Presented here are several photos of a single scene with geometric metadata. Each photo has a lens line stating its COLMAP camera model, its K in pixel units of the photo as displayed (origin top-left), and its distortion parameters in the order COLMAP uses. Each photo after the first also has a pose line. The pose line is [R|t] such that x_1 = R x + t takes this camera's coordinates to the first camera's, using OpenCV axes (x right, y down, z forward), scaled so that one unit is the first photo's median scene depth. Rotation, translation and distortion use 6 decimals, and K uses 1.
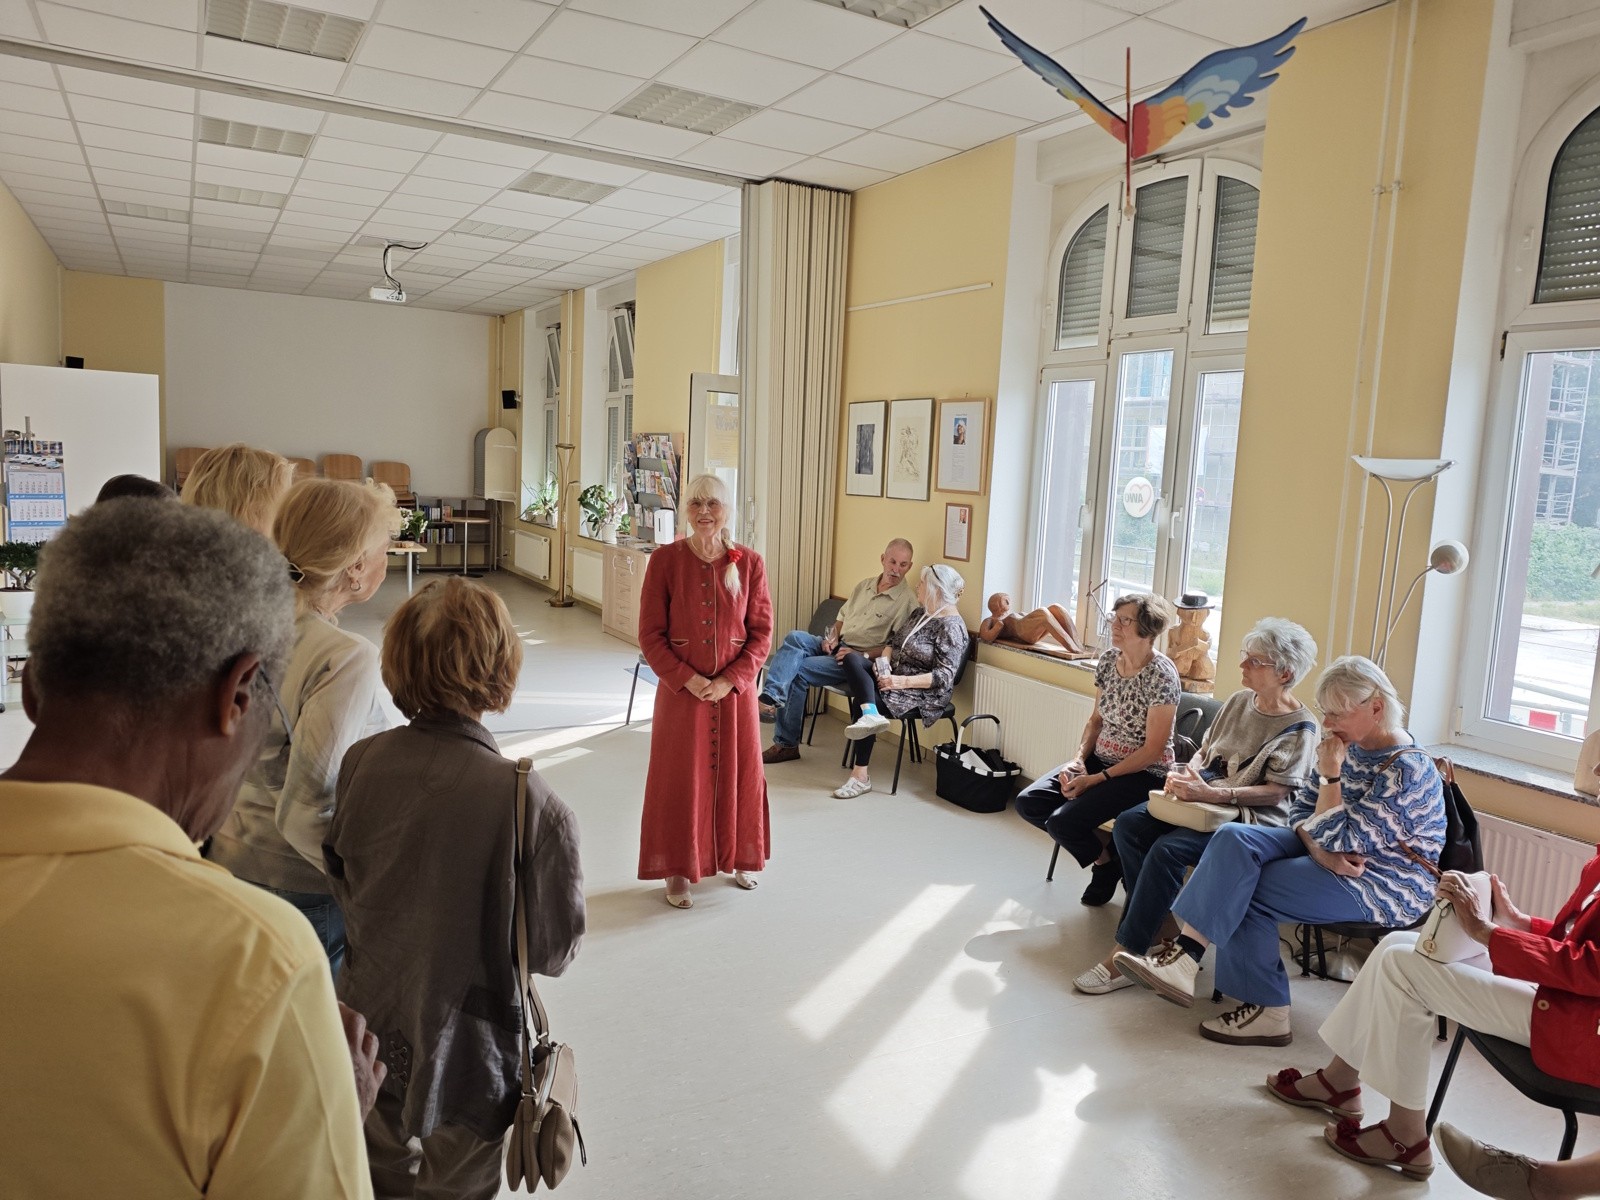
lens RADIAL K [[1099.8, 0, 798.8], [0, 1099.8, 564.7], [0, 0, 1]] dist [0.000515, -0.004309]
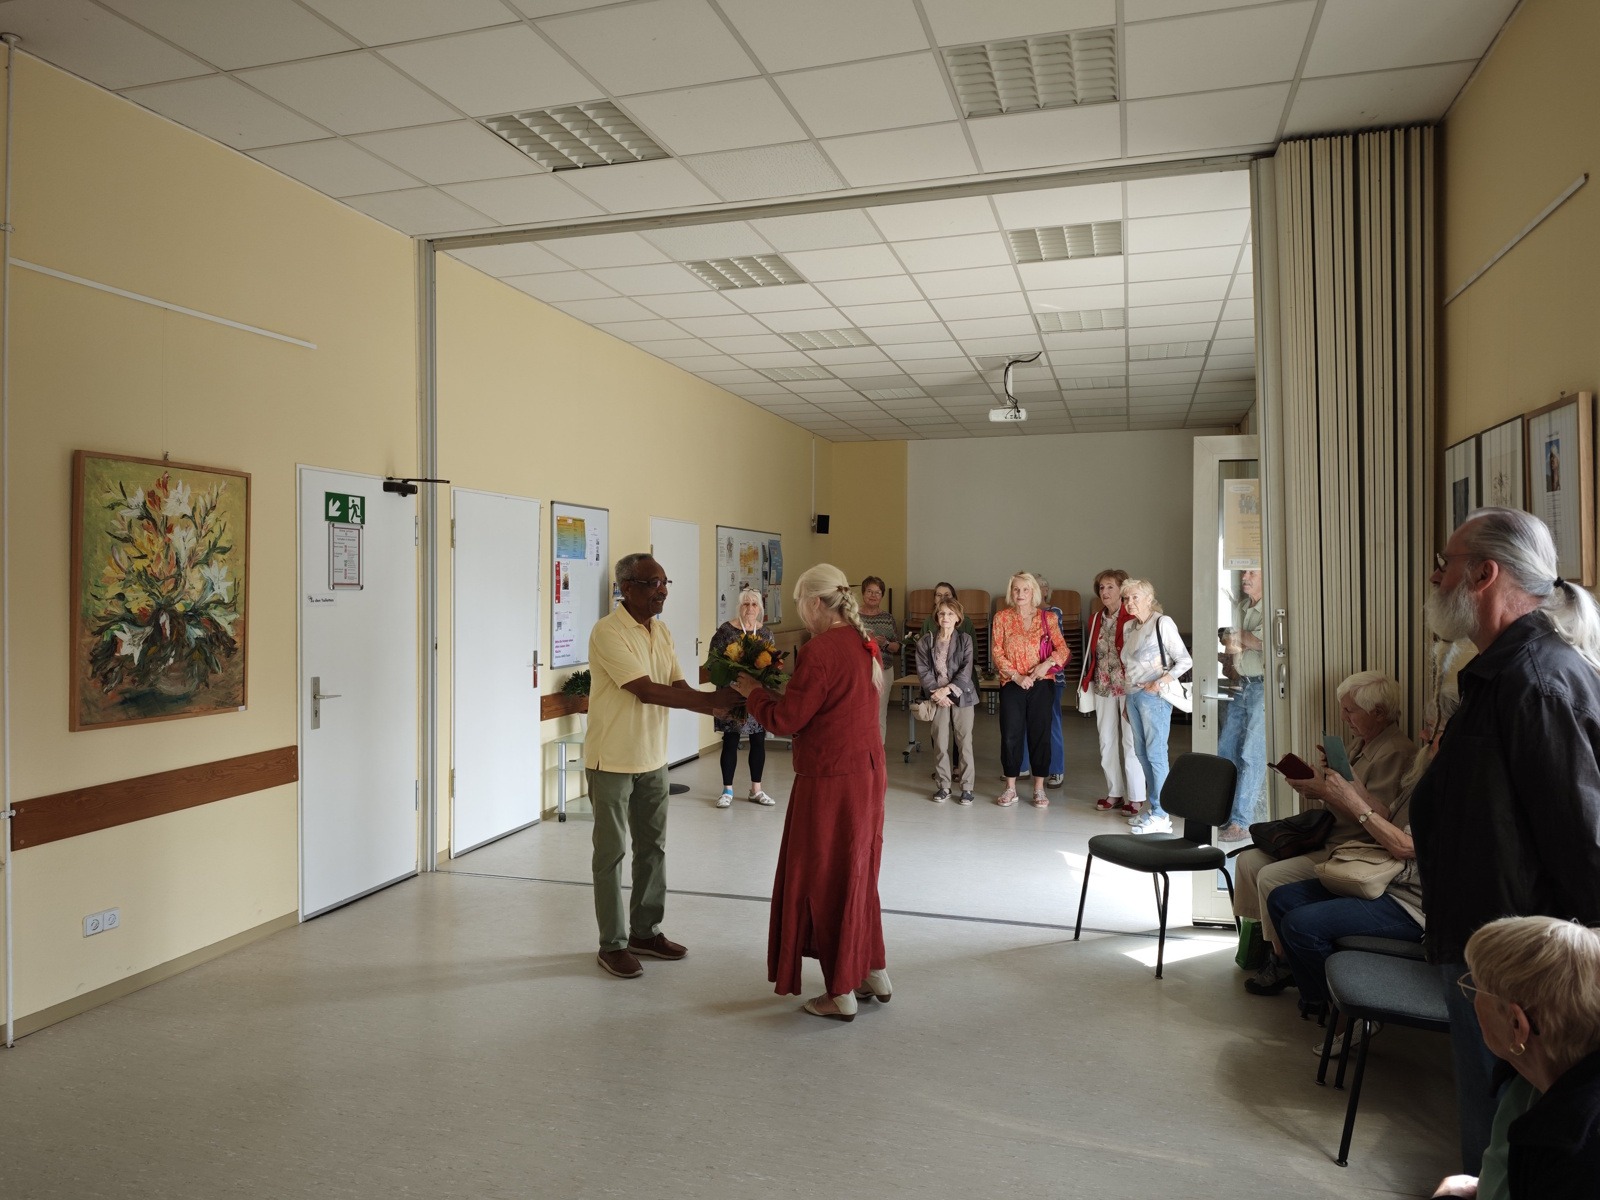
lens RADIAL K [[1099.8, 0, 798.8], [0, 1099.8, 564.7], [0, 0, 1]] dist [0.000515, -0.004309]
pose [[0.686721, -0.060262, -0.724419, 0.241543], [-0.039507, 0.991991, -0.119972, 0.001584], [0.725847, 0.111007, 0.678840, 0.344087]]
